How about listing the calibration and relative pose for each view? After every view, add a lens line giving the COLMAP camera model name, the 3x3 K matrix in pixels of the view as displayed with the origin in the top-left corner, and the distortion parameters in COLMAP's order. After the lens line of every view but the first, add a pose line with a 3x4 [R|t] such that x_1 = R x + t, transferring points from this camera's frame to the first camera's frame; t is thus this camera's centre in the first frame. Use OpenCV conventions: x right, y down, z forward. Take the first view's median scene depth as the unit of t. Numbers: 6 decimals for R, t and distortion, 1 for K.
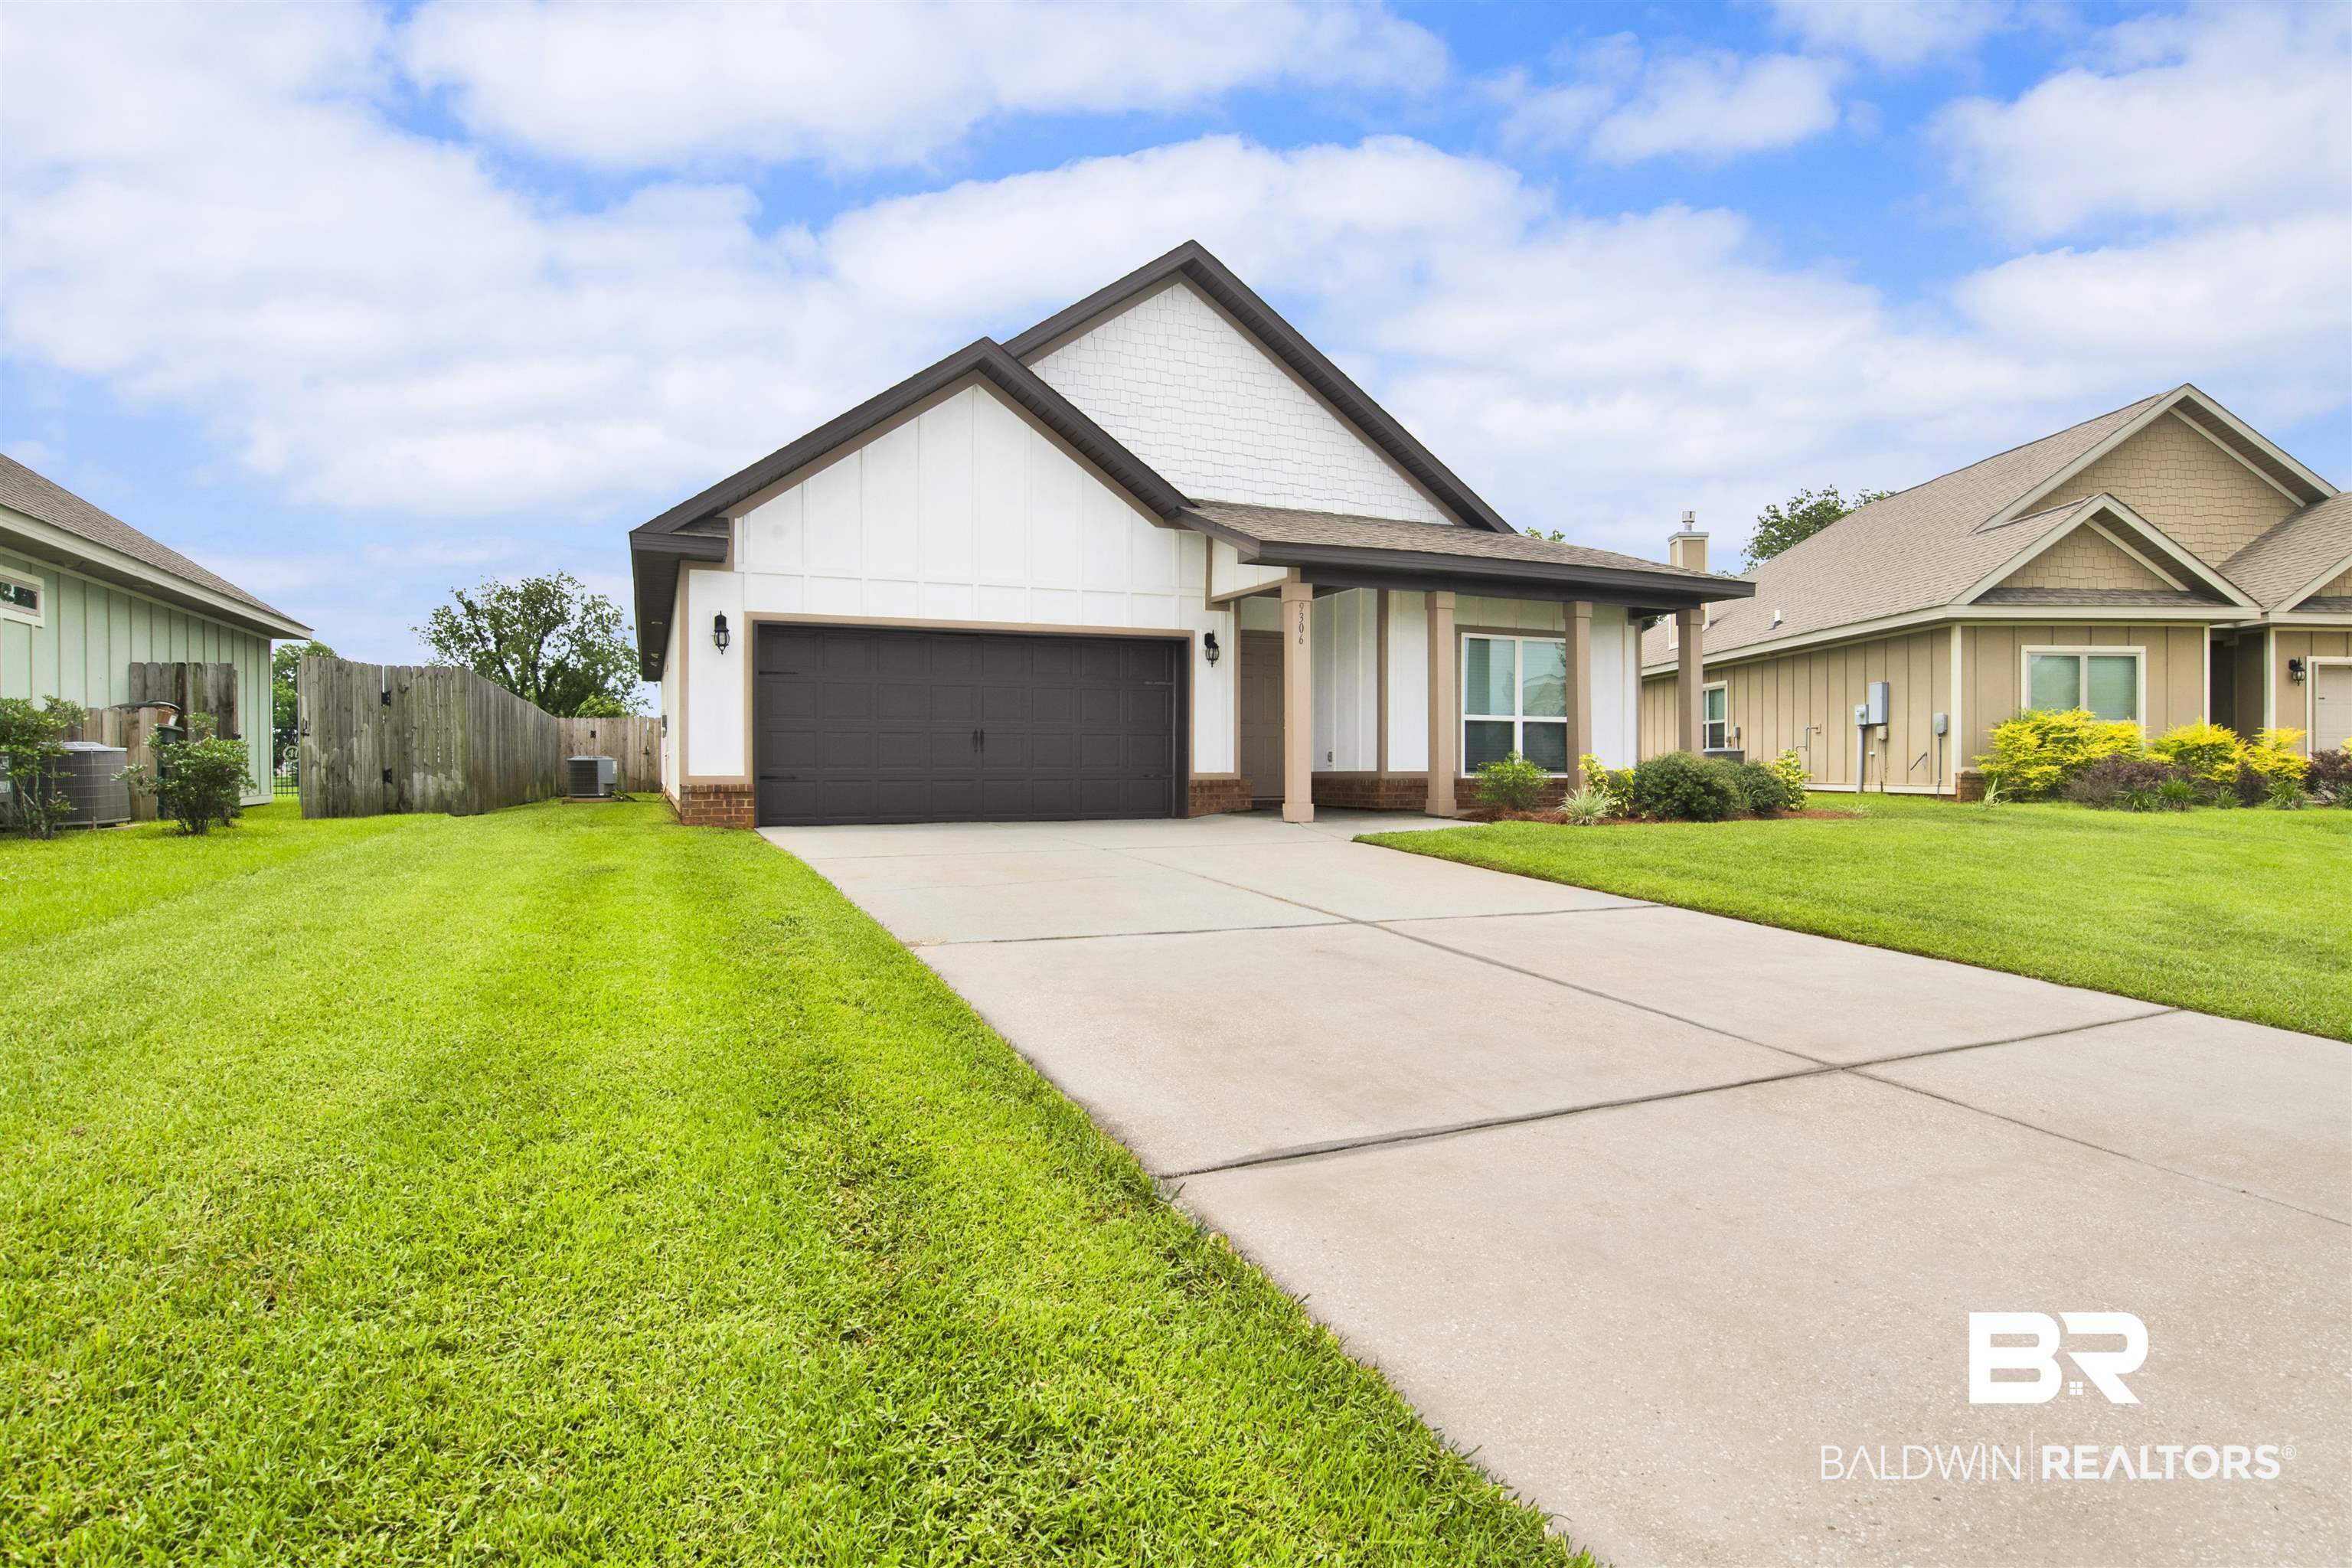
lens RADIAL K [[1245.4, 0, 1192.6], [0, 1245.4, 779.8], [0, 0, 1]] dist [-0.059830, 0.017608]
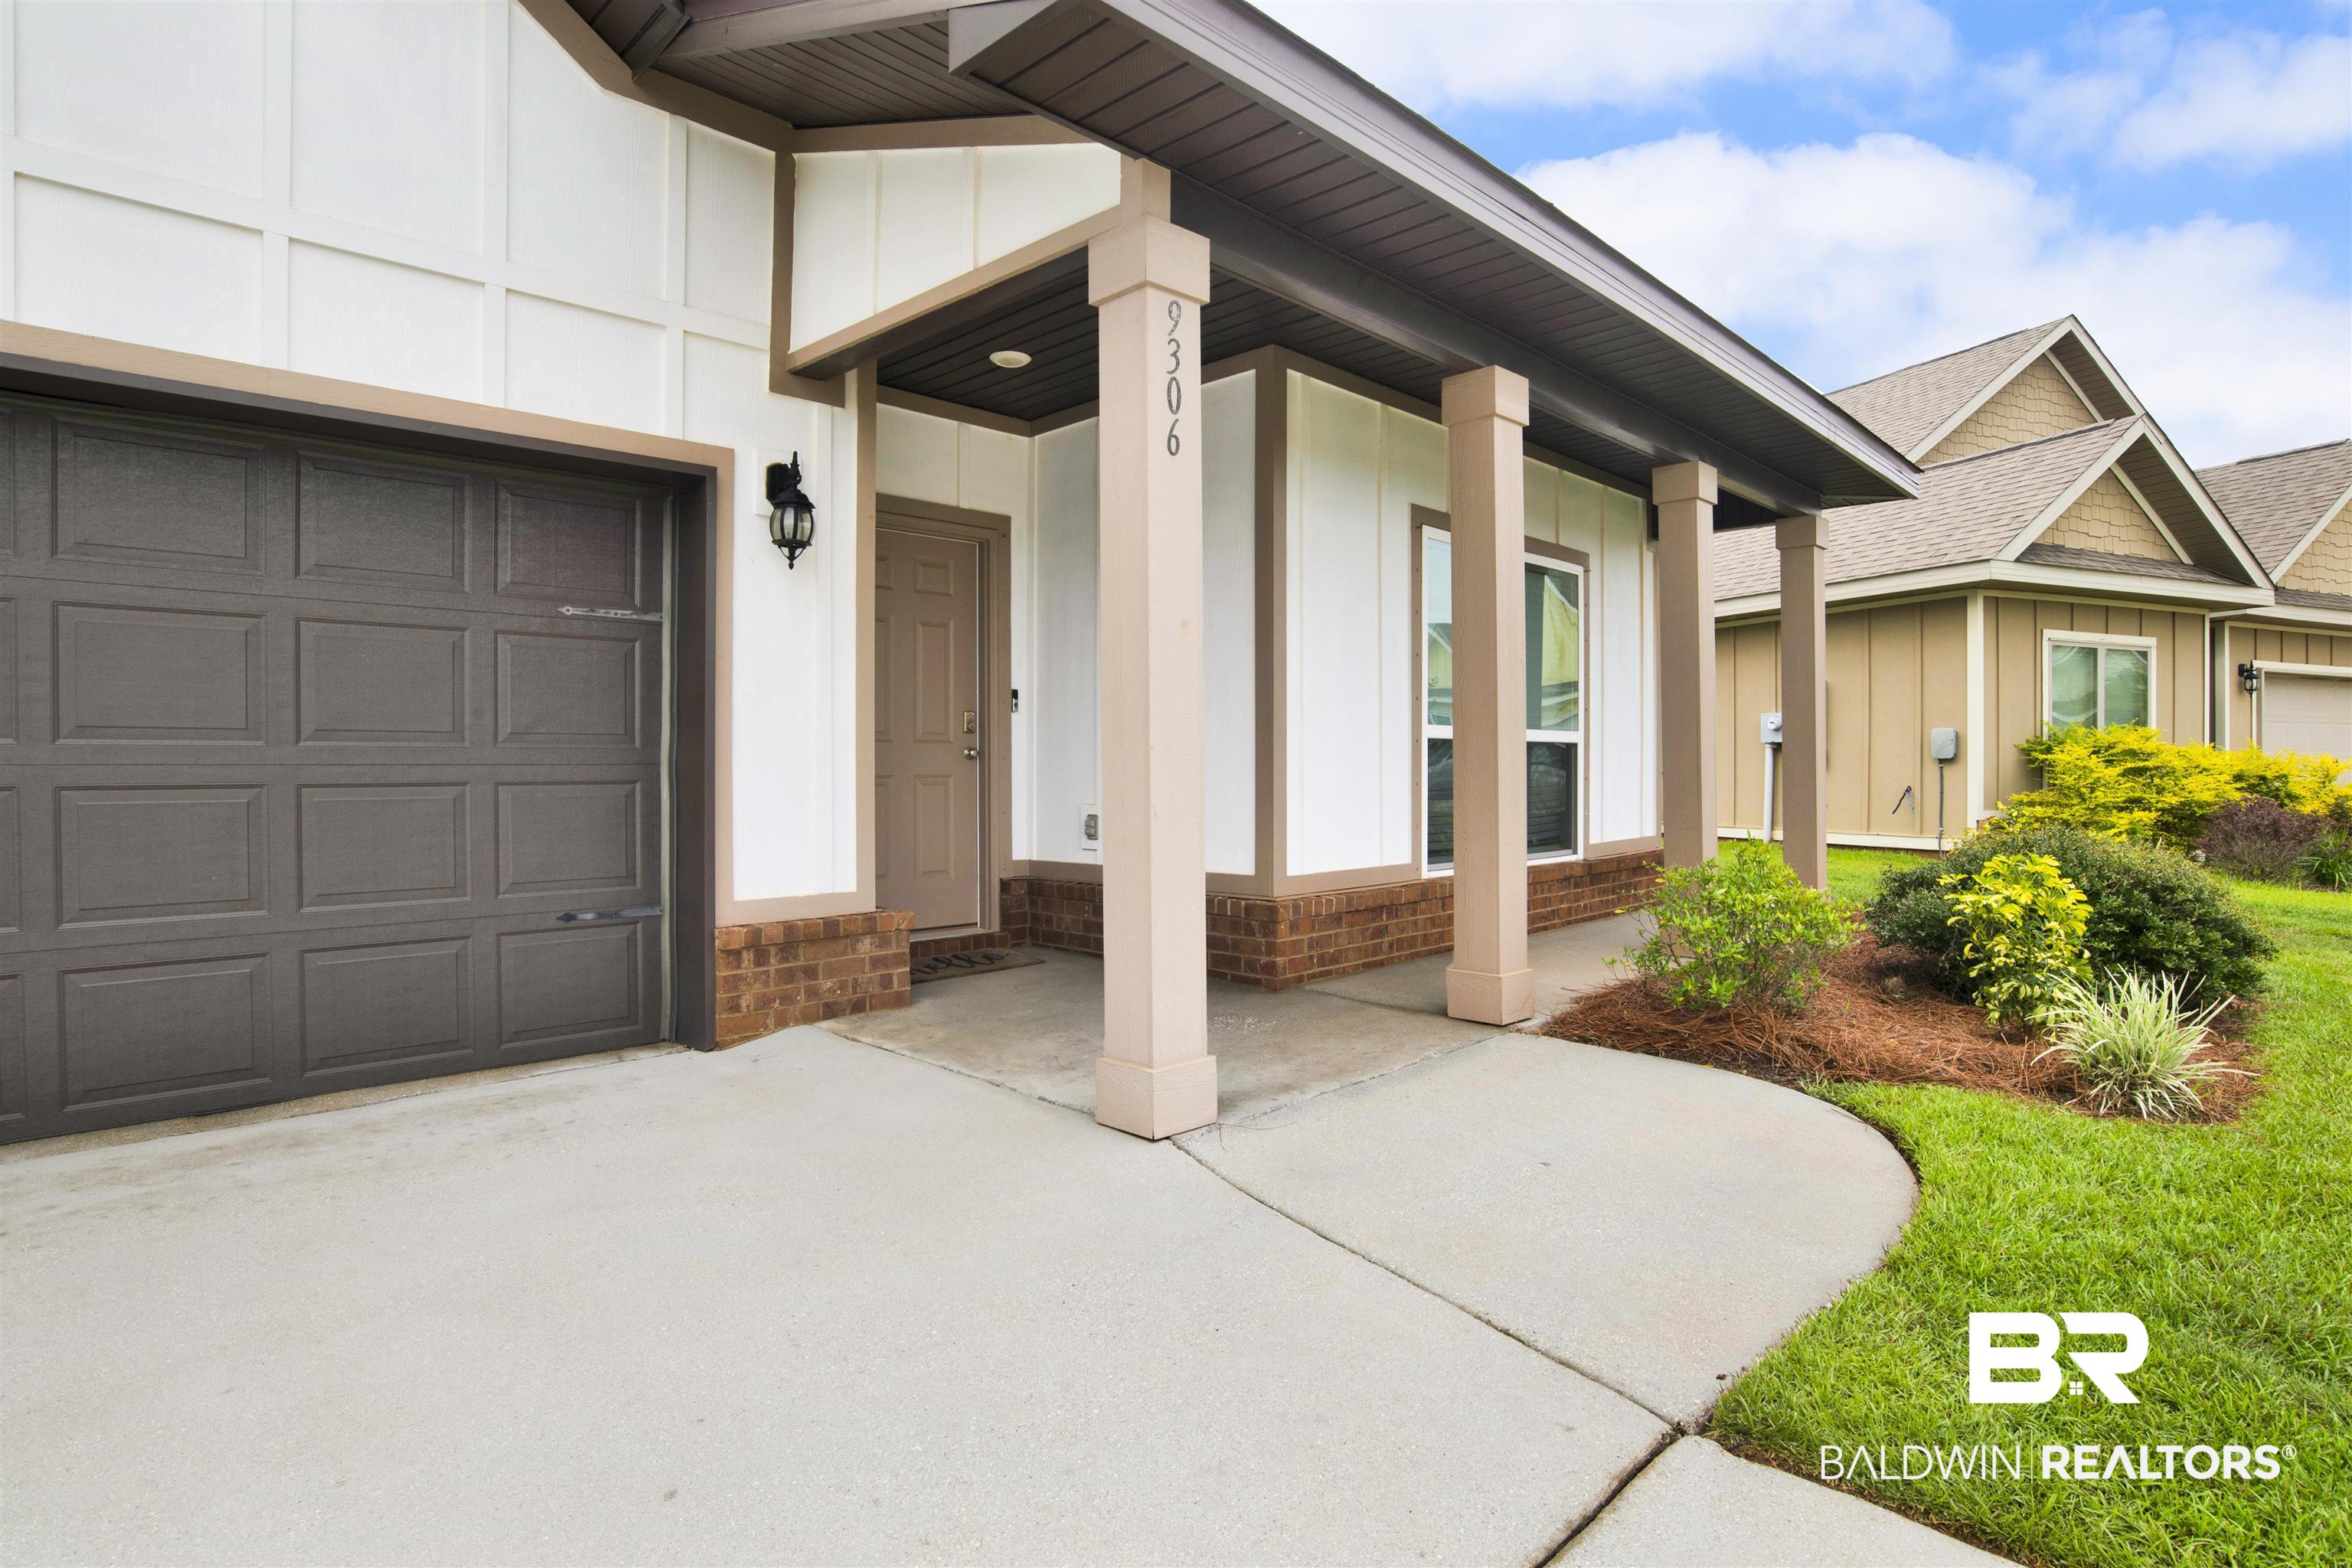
lens RADIAL K [[1245.4, 0, 1214.4], [0, 1245.4, 774.9], [0, 0, 1]] dist [-0.059830, 0.017608]
pose [[0.924665, -0.003710, 0.380764, -0.004380], [0.005467, 0.999979, -0.003534, -0.034170], [-0.380743, 0.005349, 0.924666, 0.632952]]
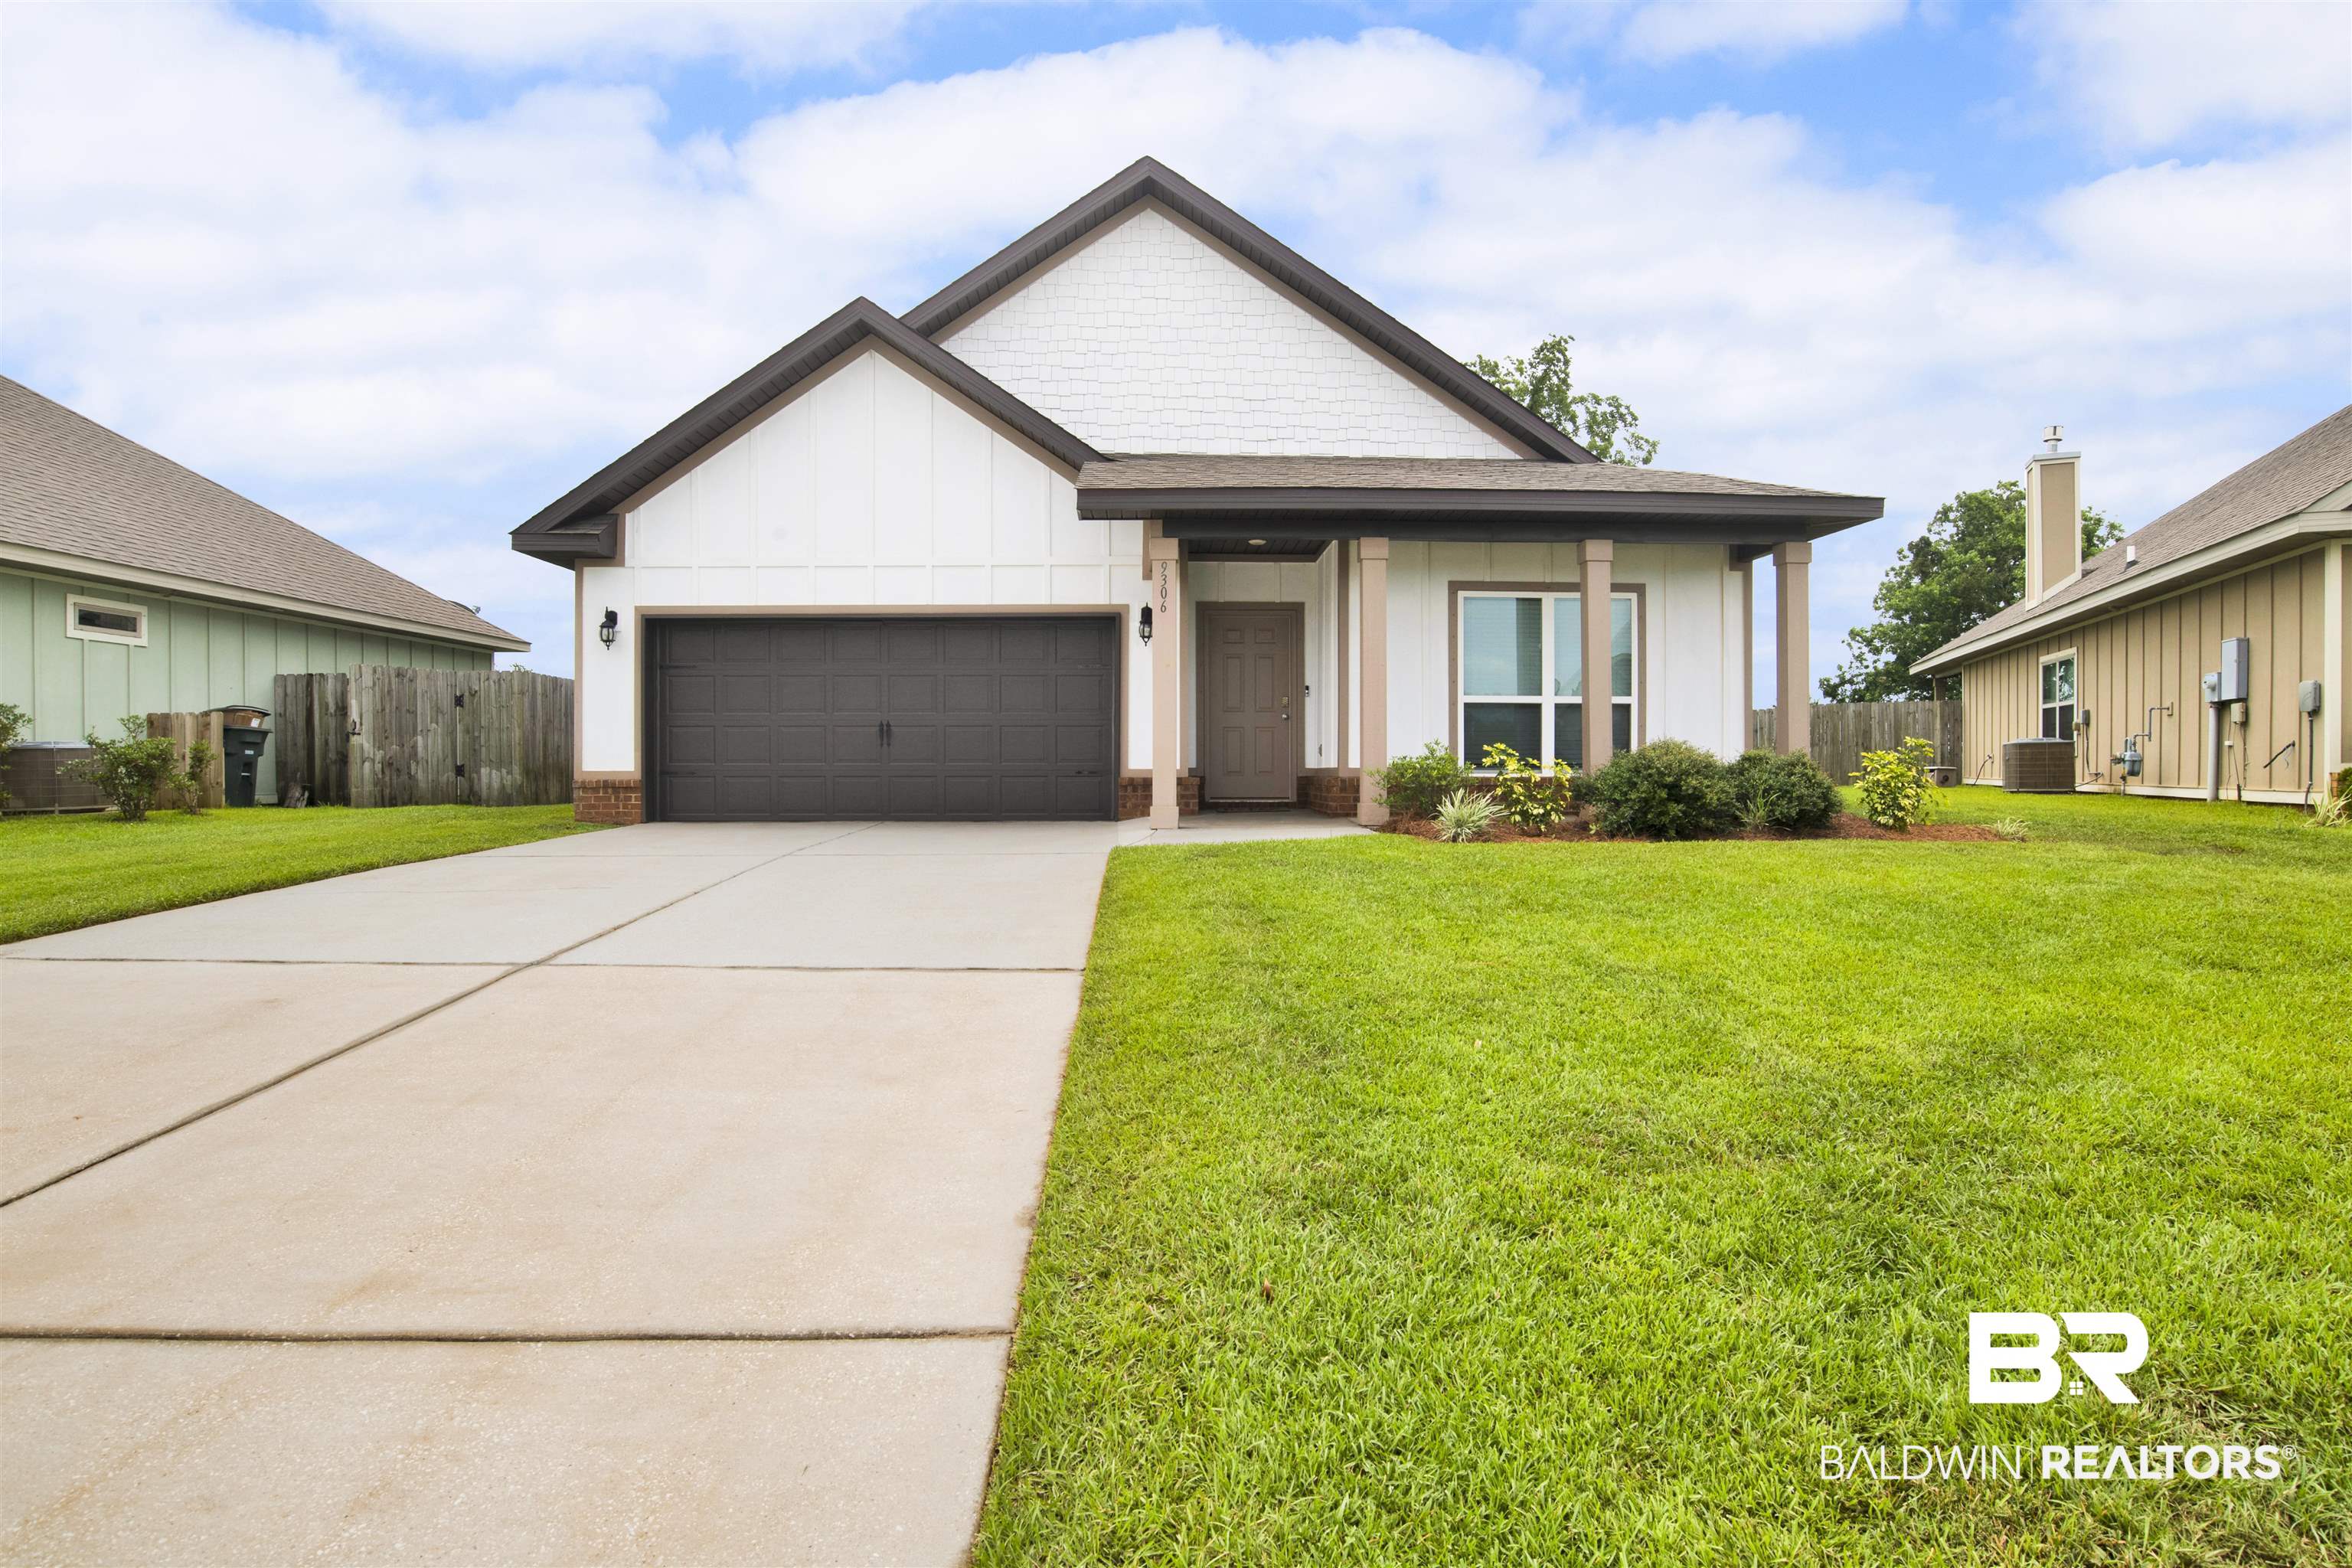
lens RADIAL K [[1245.4, 0, 1171.4], [0, 1245.4, 780.0], [0, 0, 1]] dist [-0.059830, 0.017608]
pose [[0.925110, 0.005078, -0.379664, 0.339958], [-0.004474, 0.999987, 0.002474, -0.000230], [0.379672, -0.000590, 0.925121, 0.200906]]
